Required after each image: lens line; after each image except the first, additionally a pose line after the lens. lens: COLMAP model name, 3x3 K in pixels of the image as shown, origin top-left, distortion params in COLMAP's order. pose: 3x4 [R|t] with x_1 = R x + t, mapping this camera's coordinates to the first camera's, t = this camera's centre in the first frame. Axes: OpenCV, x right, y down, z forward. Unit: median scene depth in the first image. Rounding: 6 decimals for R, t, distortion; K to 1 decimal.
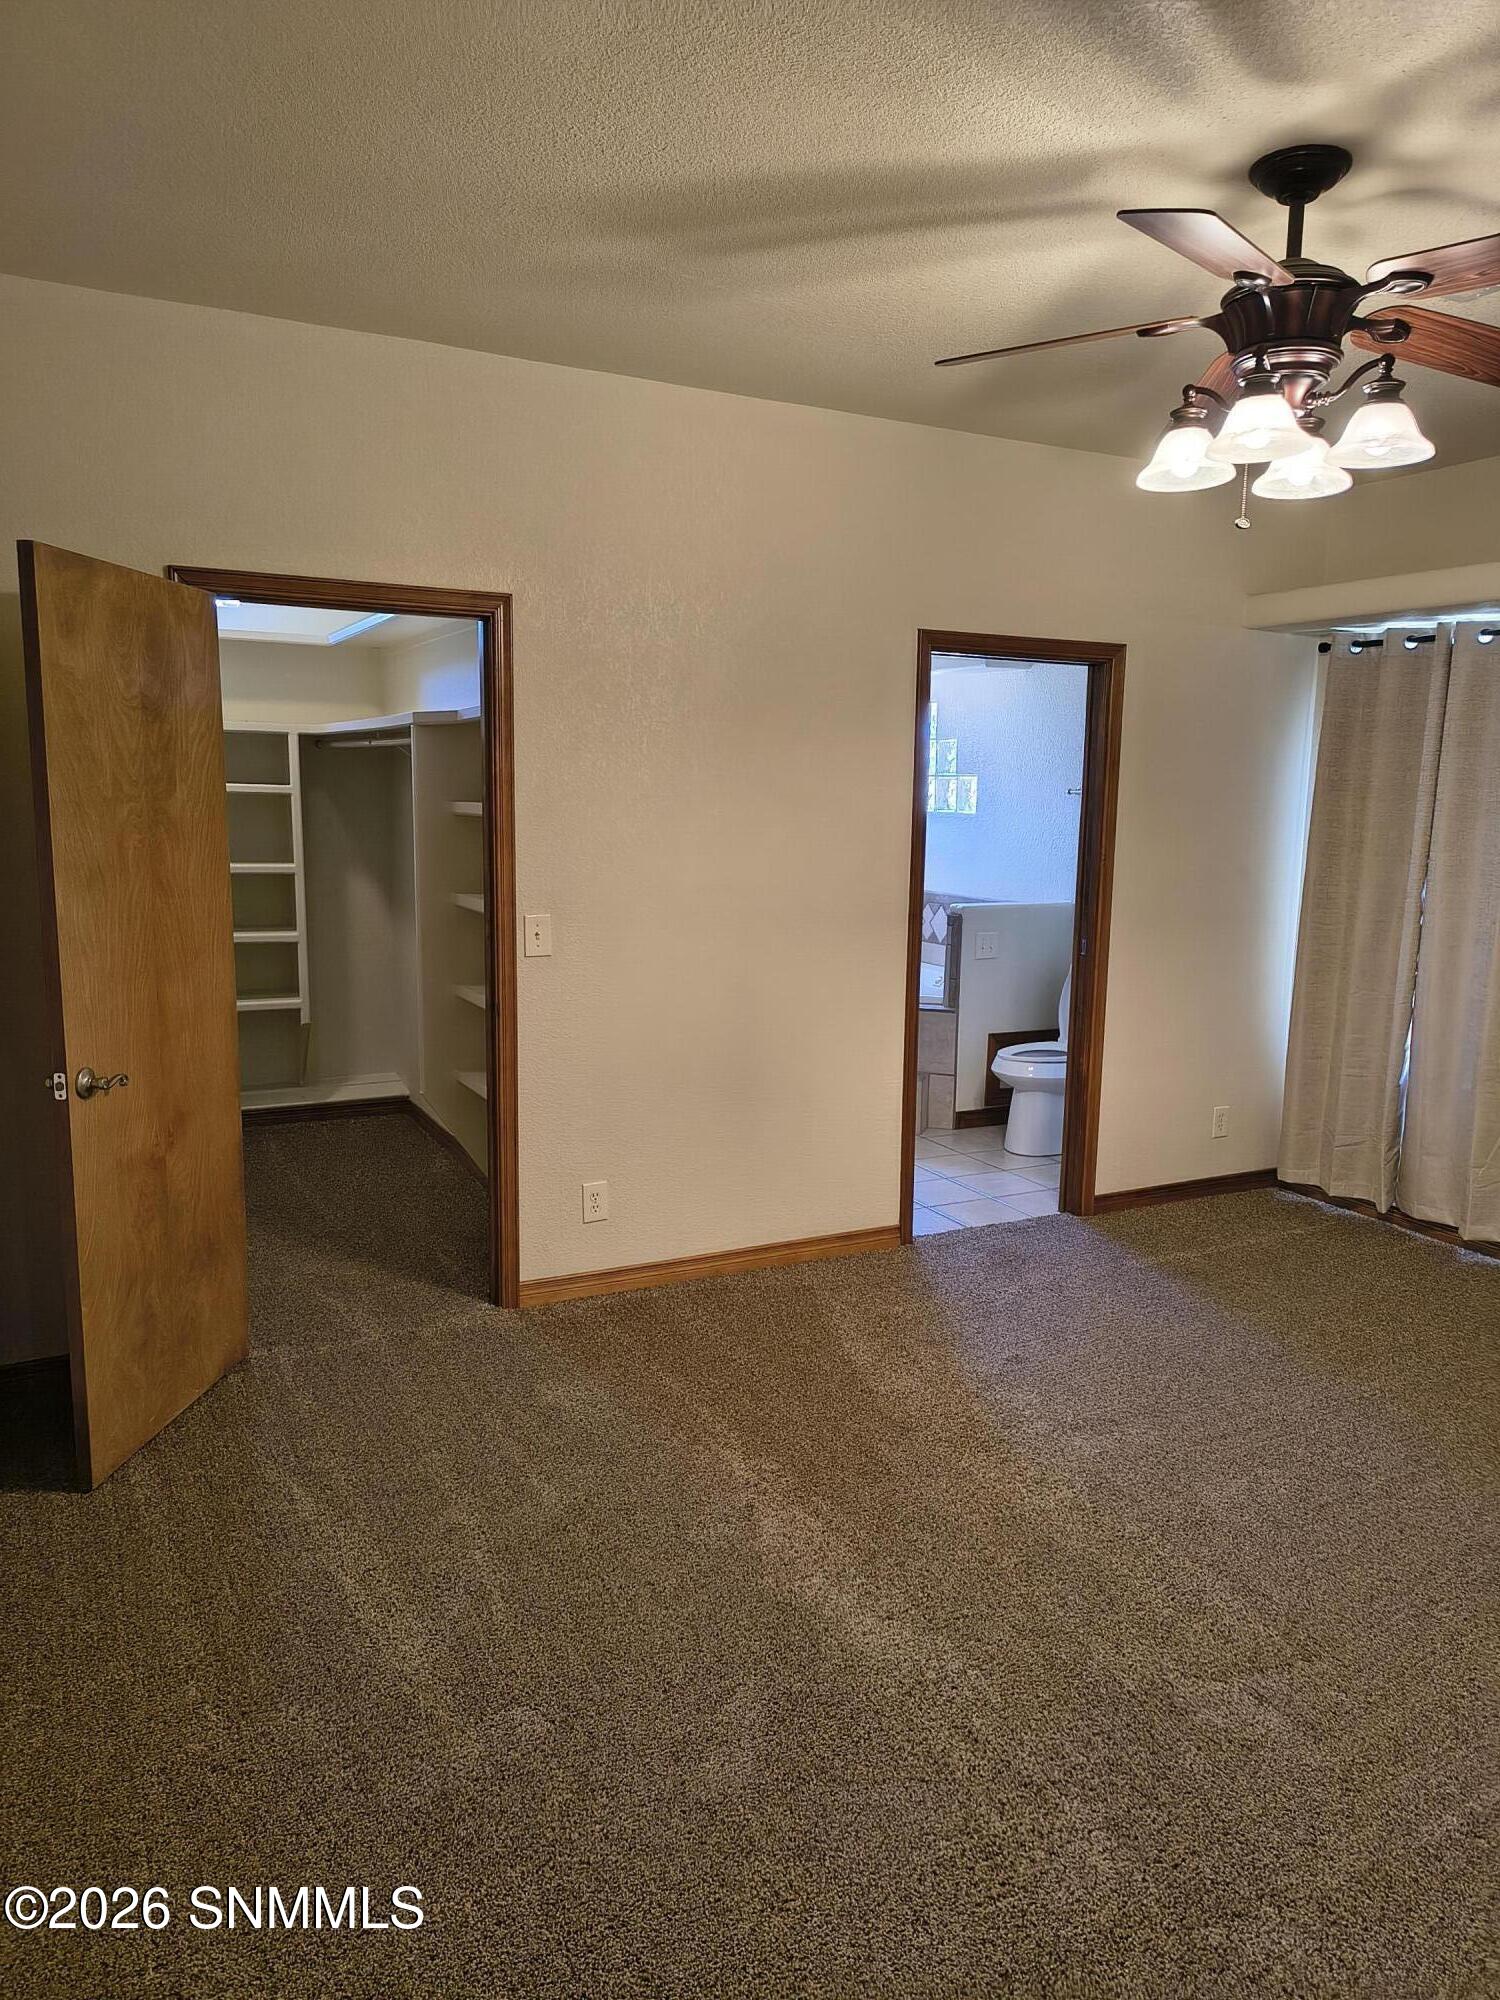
lens RADIAL K [[1373.0, 0, 750.0], [0, 1373.0, 1000.0], [0, 0, 1]] dist [0.003735, 0.002979]
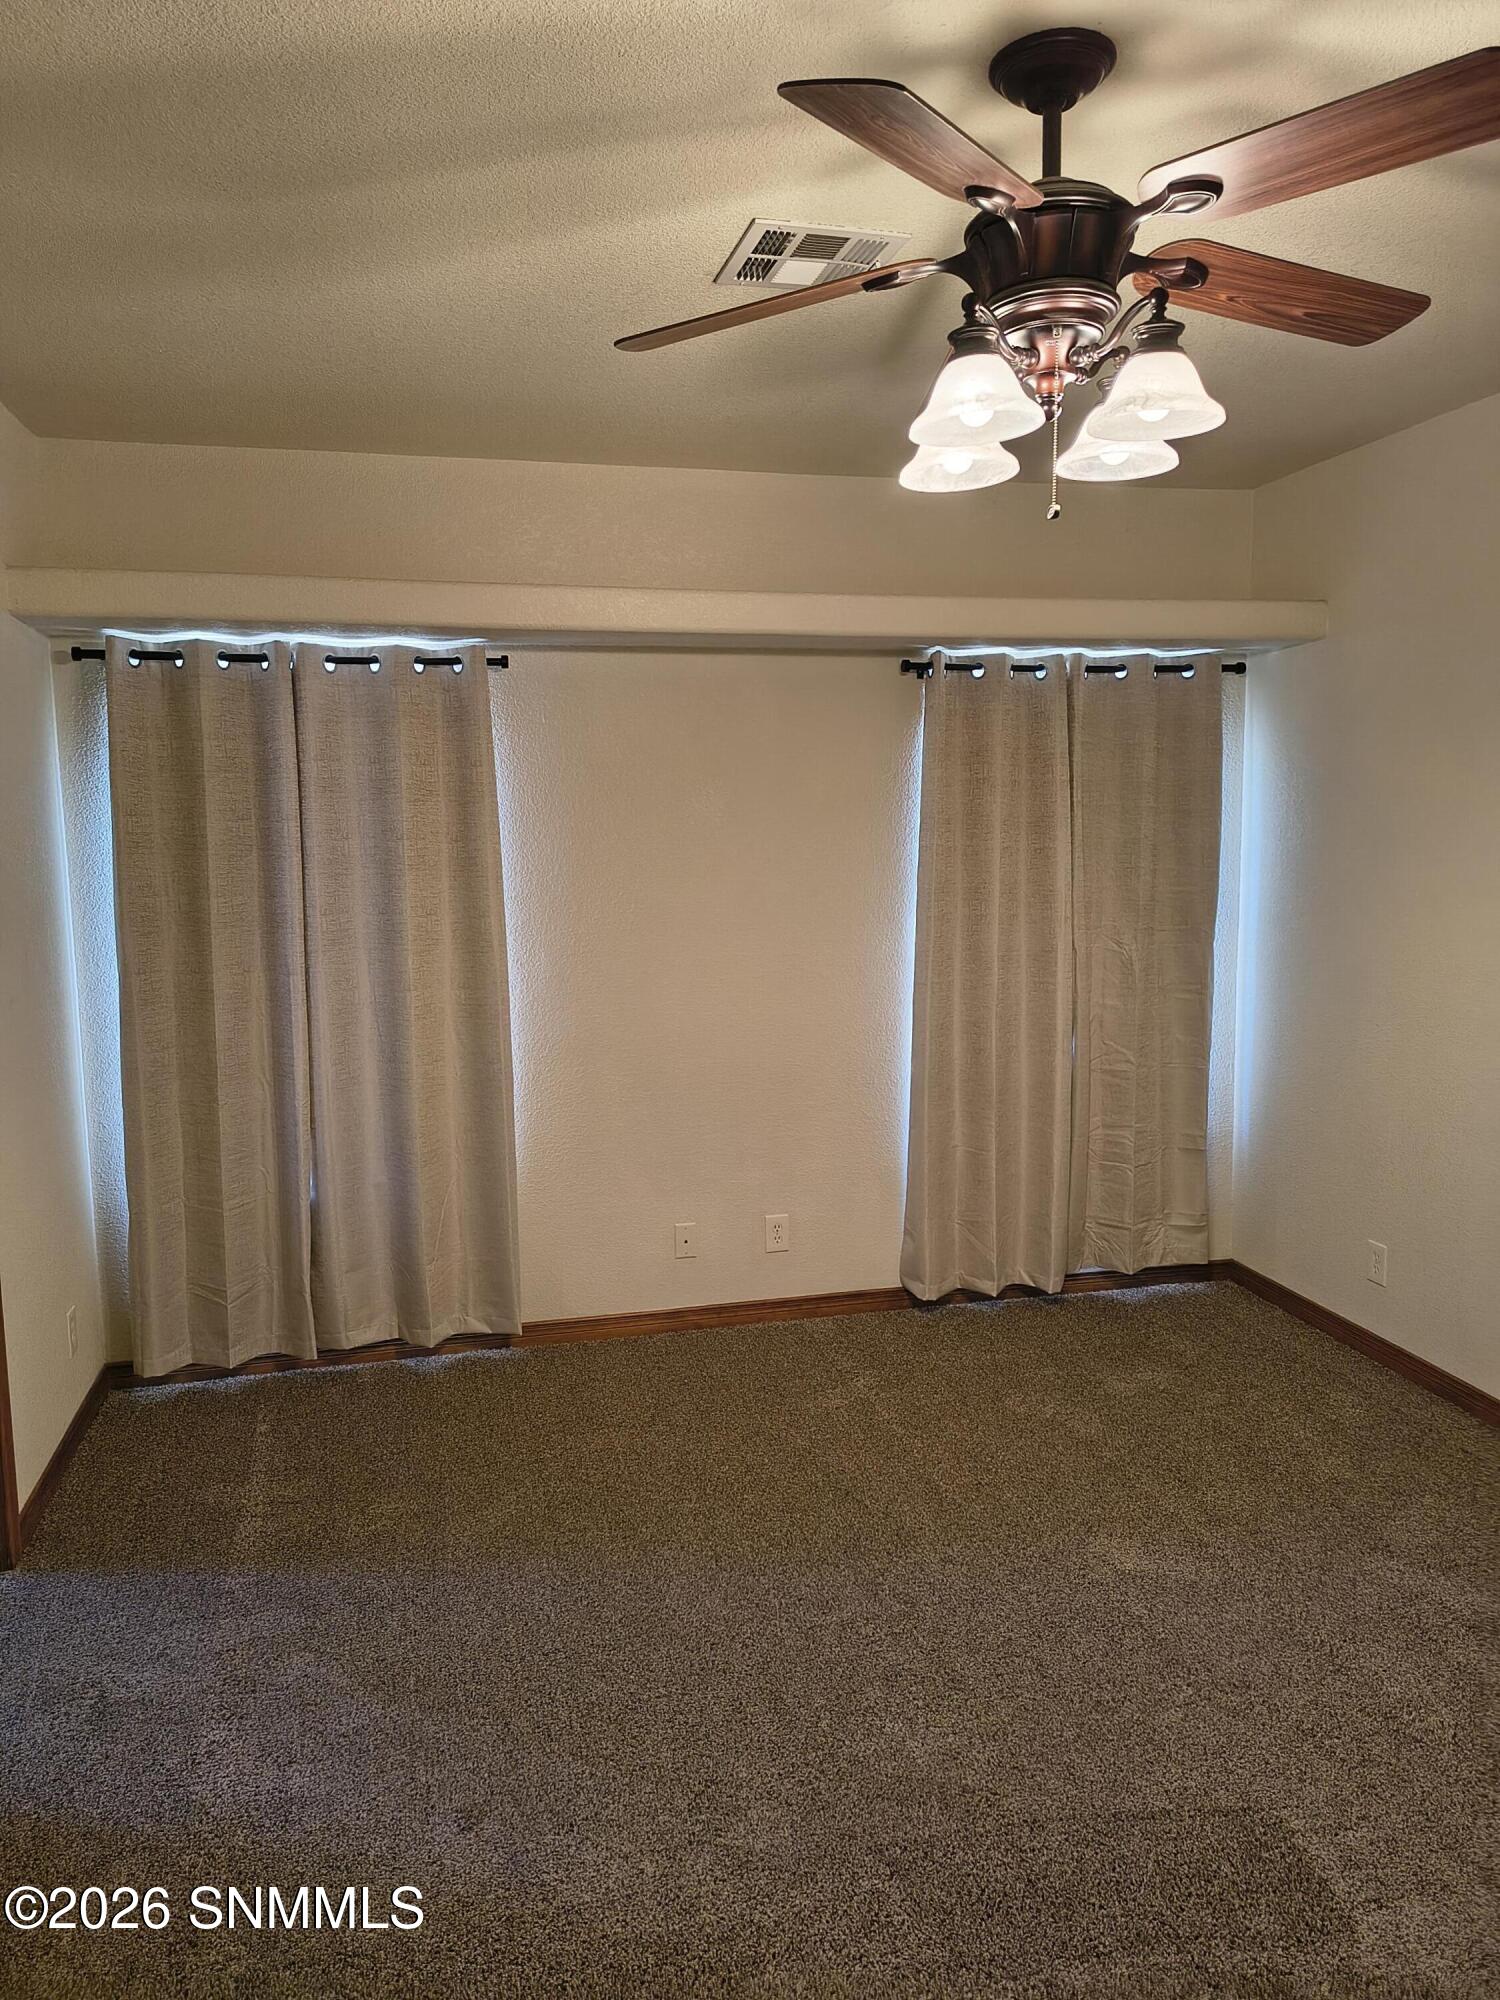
lens RADIAL K [[1394.3, 0, 750.0], [0, 1394.3, 1000.0], [0, 0, 1]] dist [0.030112, 0.002023]
pose [[0.266900, -0.142715, 0.953098, -0.258185], [0.165248, 0.981105, 0.100633, -0.104576], [-0.949451, 0.130638, 0.285440, 0.535399]]
